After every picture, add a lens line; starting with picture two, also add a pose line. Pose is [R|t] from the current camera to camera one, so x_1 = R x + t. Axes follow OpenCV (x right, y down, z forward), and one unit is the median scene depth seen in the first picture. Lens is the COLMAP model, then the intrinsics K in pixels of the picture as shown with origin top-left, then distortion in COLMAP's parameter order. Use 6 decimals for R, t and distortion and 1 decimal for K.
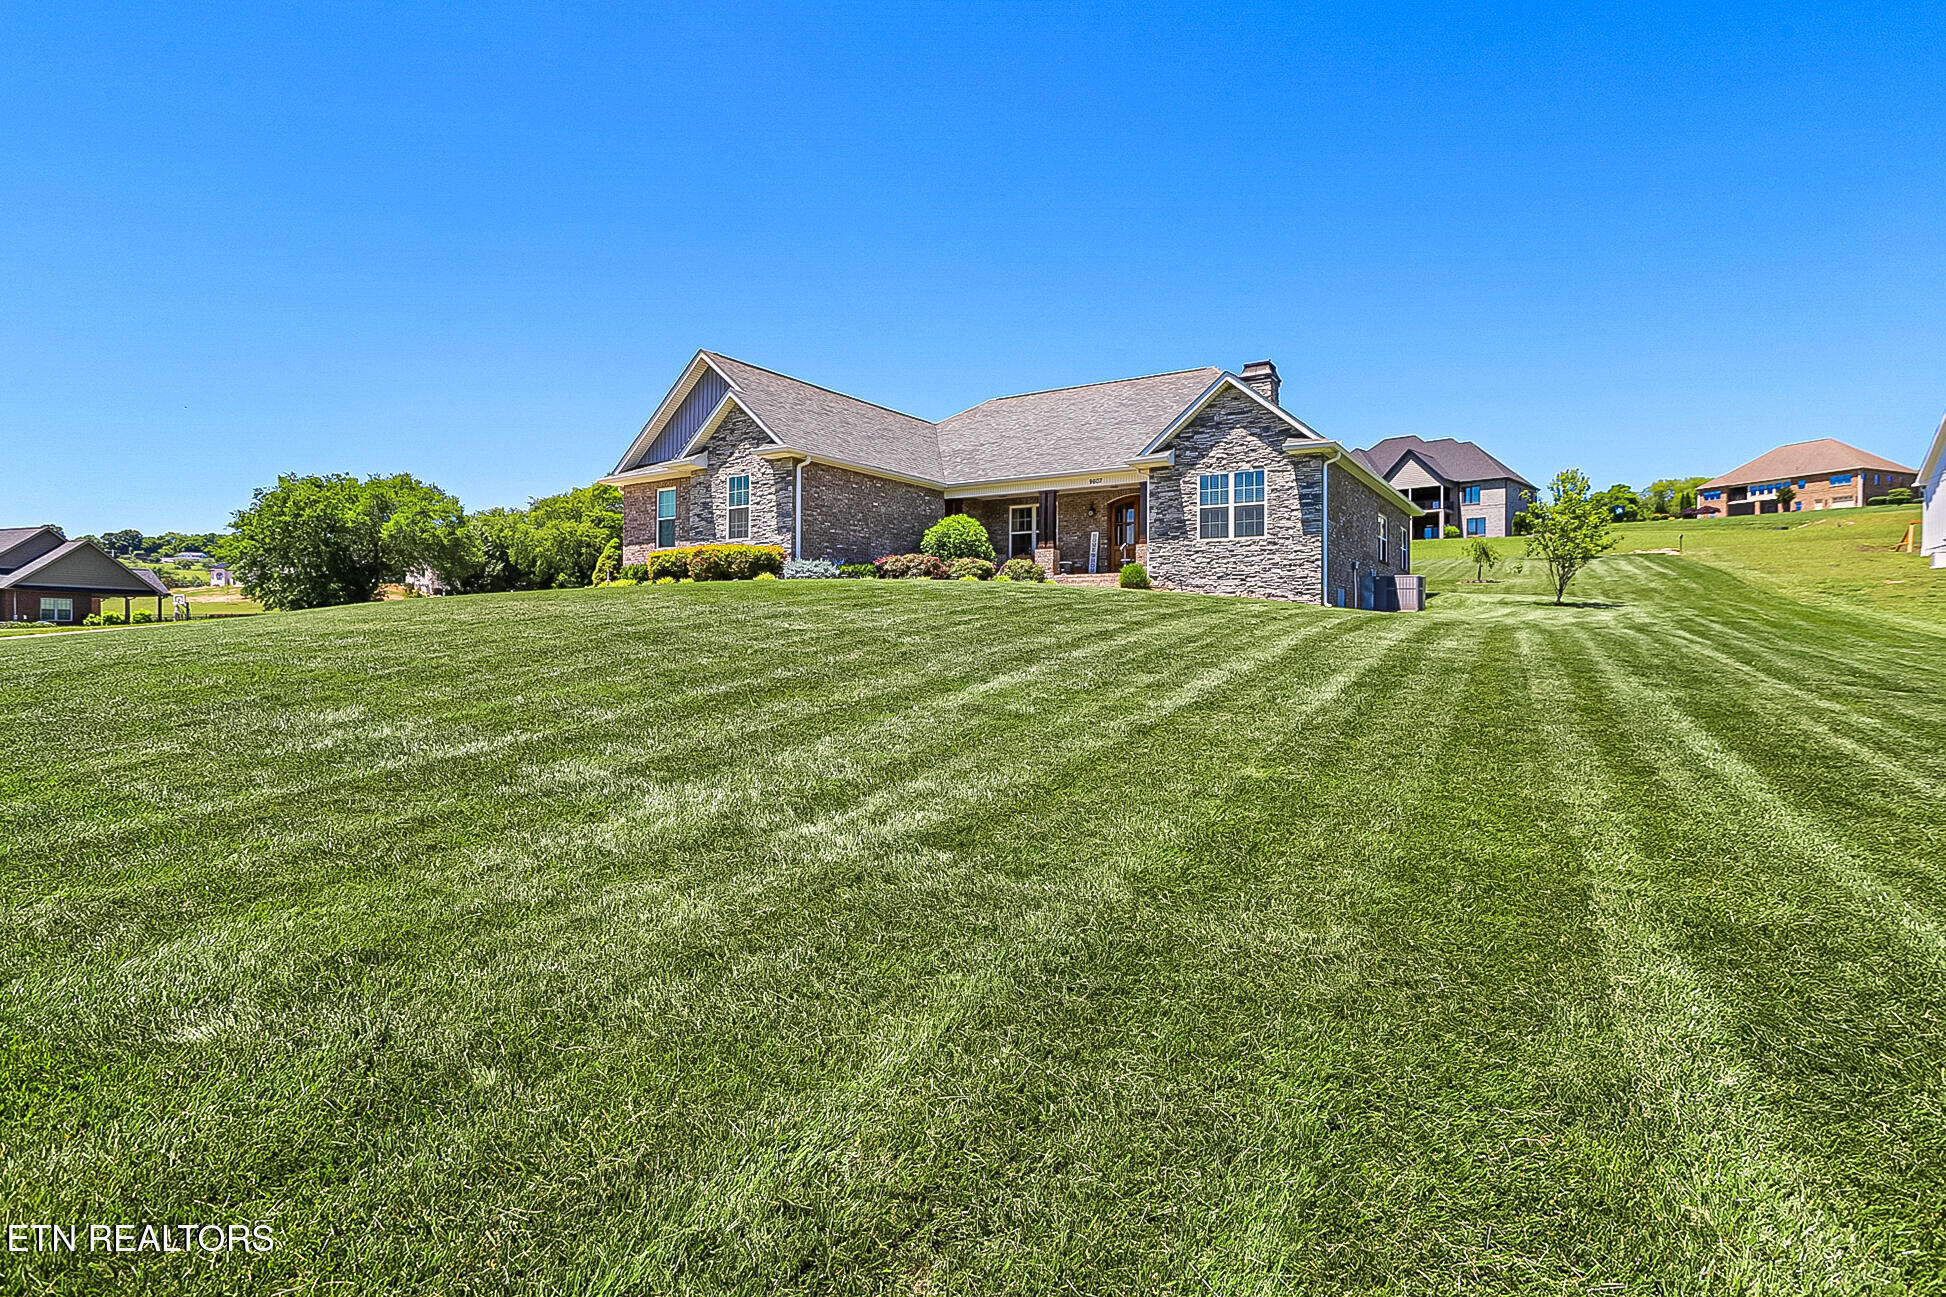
lens RADIAL K [[946.7, 0, 973.0], [0, 946.7, 648.5], [0, 0, 1]] dist [-0.064951, -0.000110]
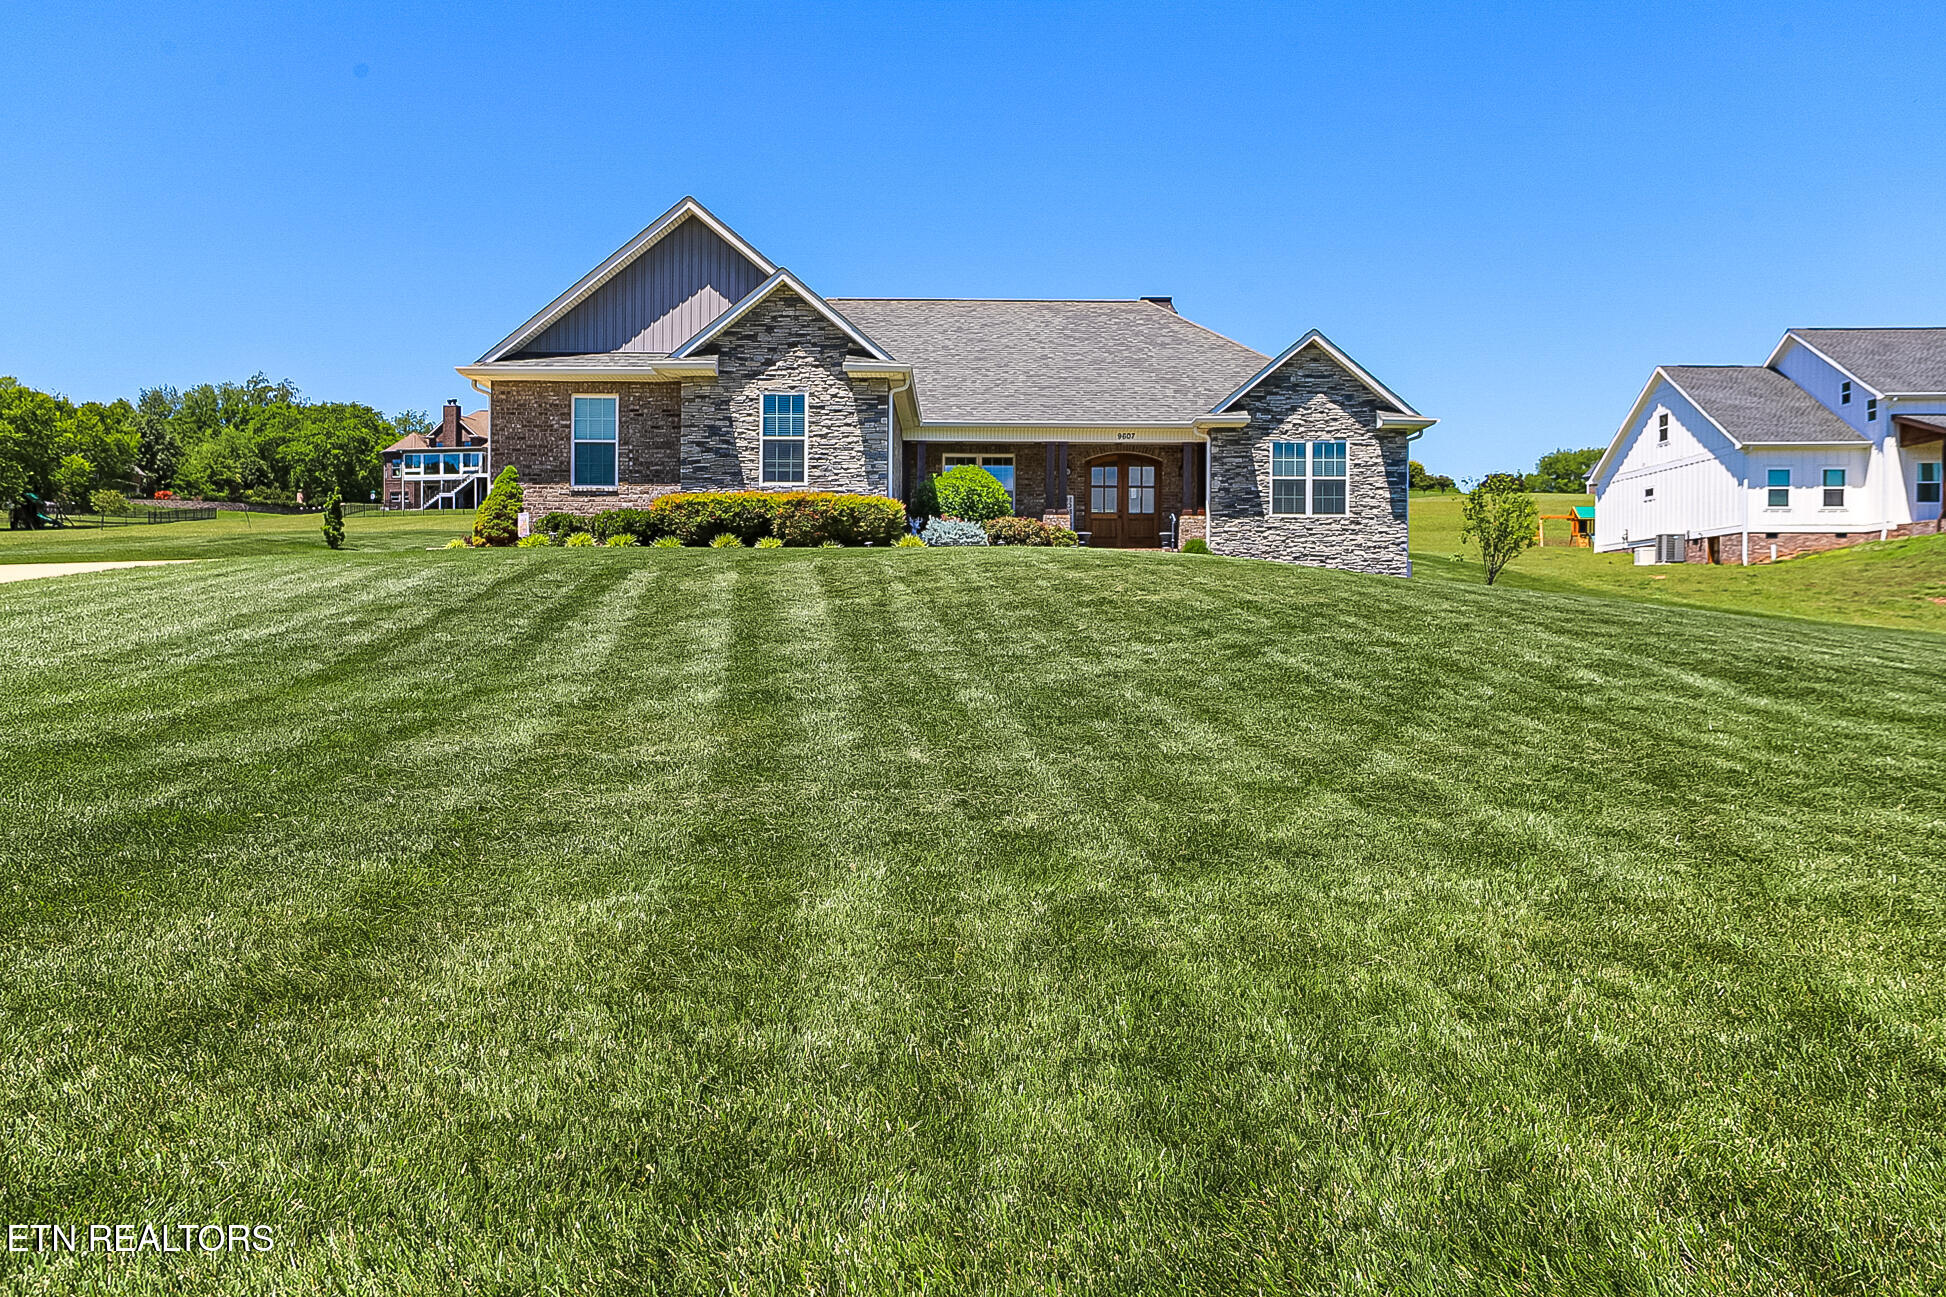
lens RADIAL K [[1489.0, 0, 976.9], [0, 1489.0, 627.0], [0, 0, 1]] dist [0.032272, 0.070213]
pose [[0.837338, 0.004666, 0.546665, -0.753921], [0.005841, 0.999830, -0.017480, 0.012549], [-0.546654, 0.017830, 0.837169, -0.016907]]
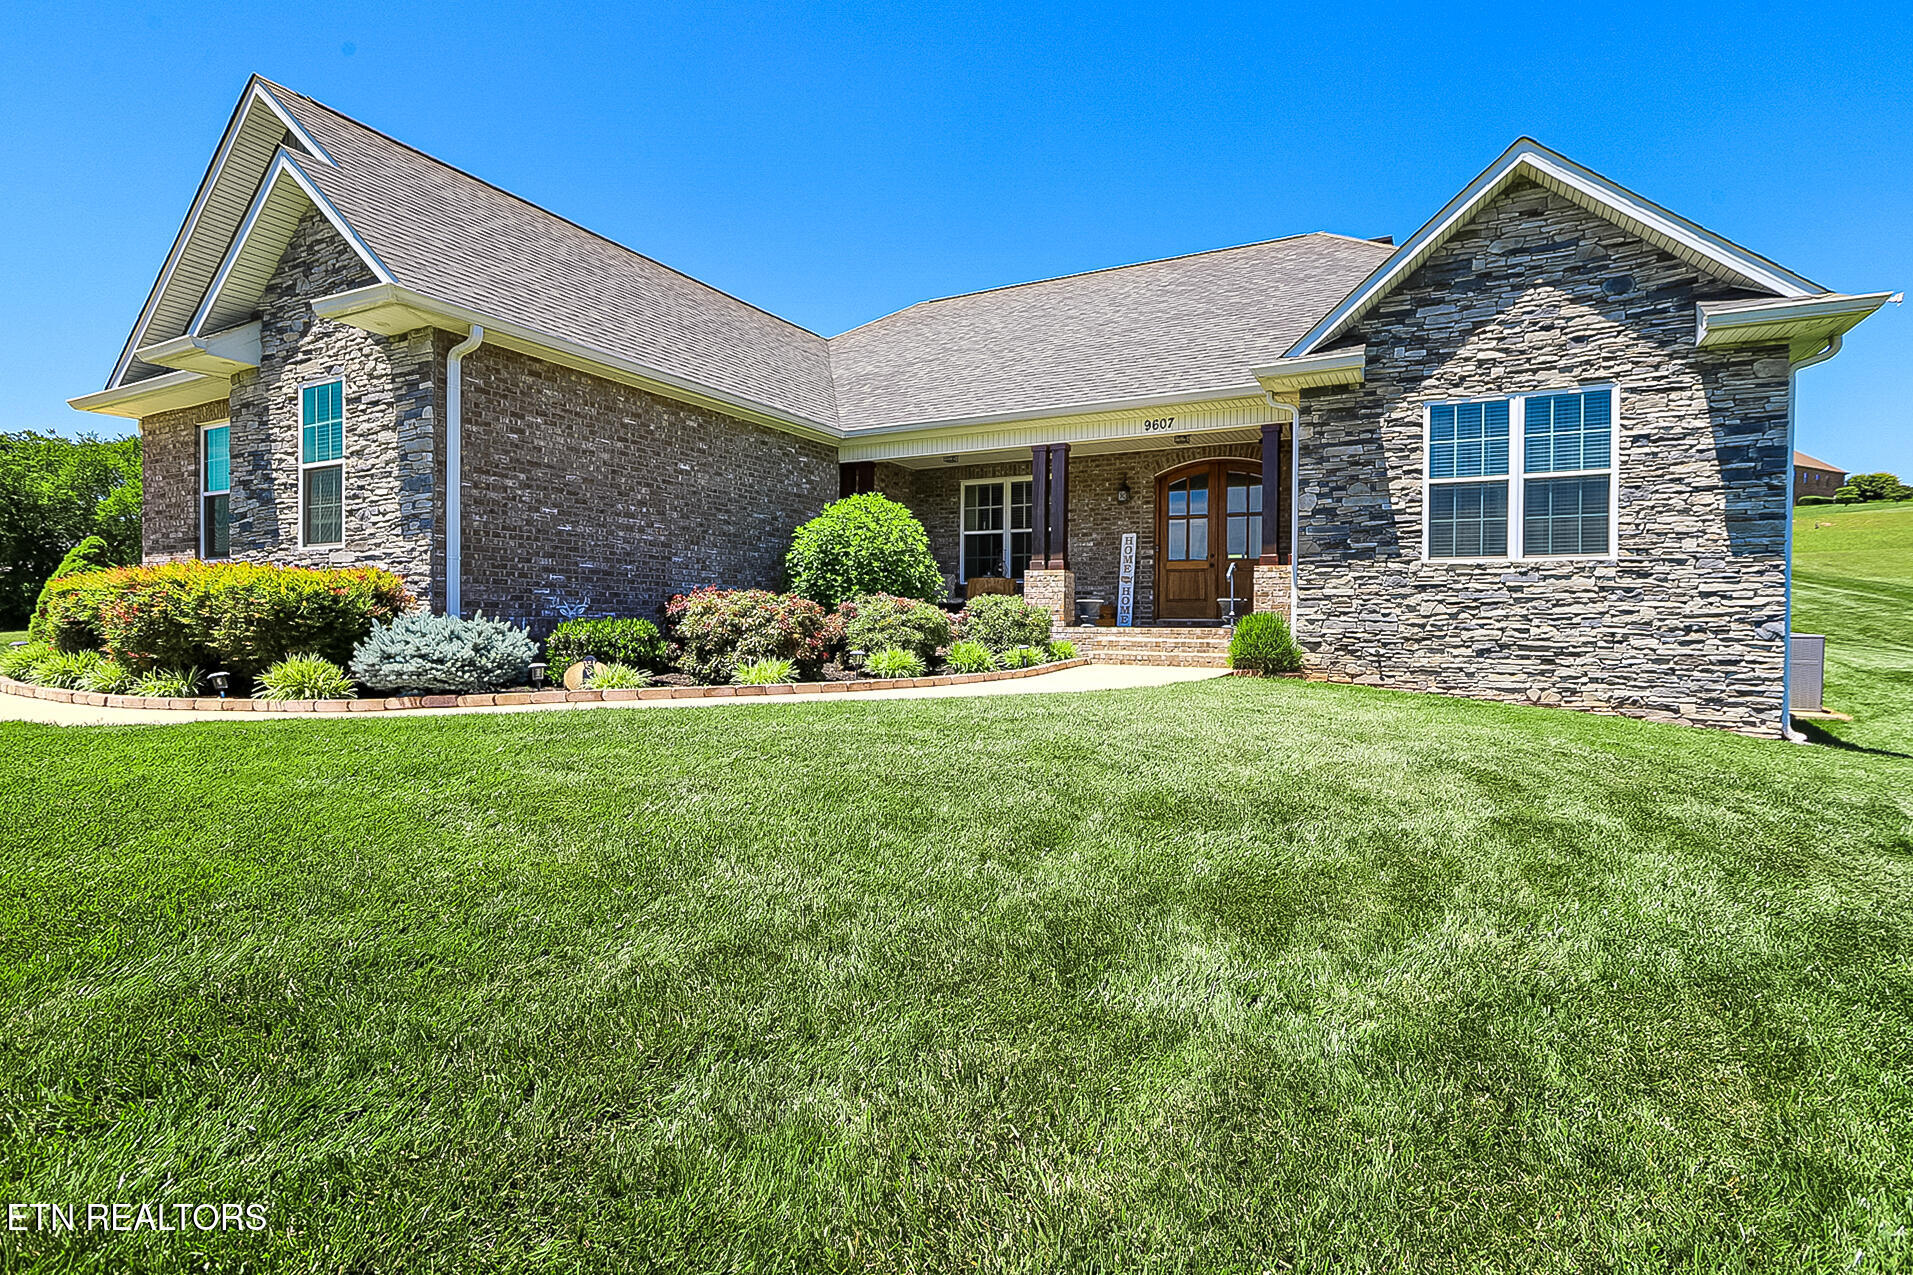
lens RADIAL K [[919.7, 0, 1034.7], [0, 919.7, 637.1], [0, 0, 1]] dist [-0.001470, 0.000116]
pose [[0.993522, -0.002881, 0.113602, 0.020269], [0.002268, 0.999982, 0.005522, -0.083521], [-0.113616, -0.005229, 0.993511, 0.612924]]
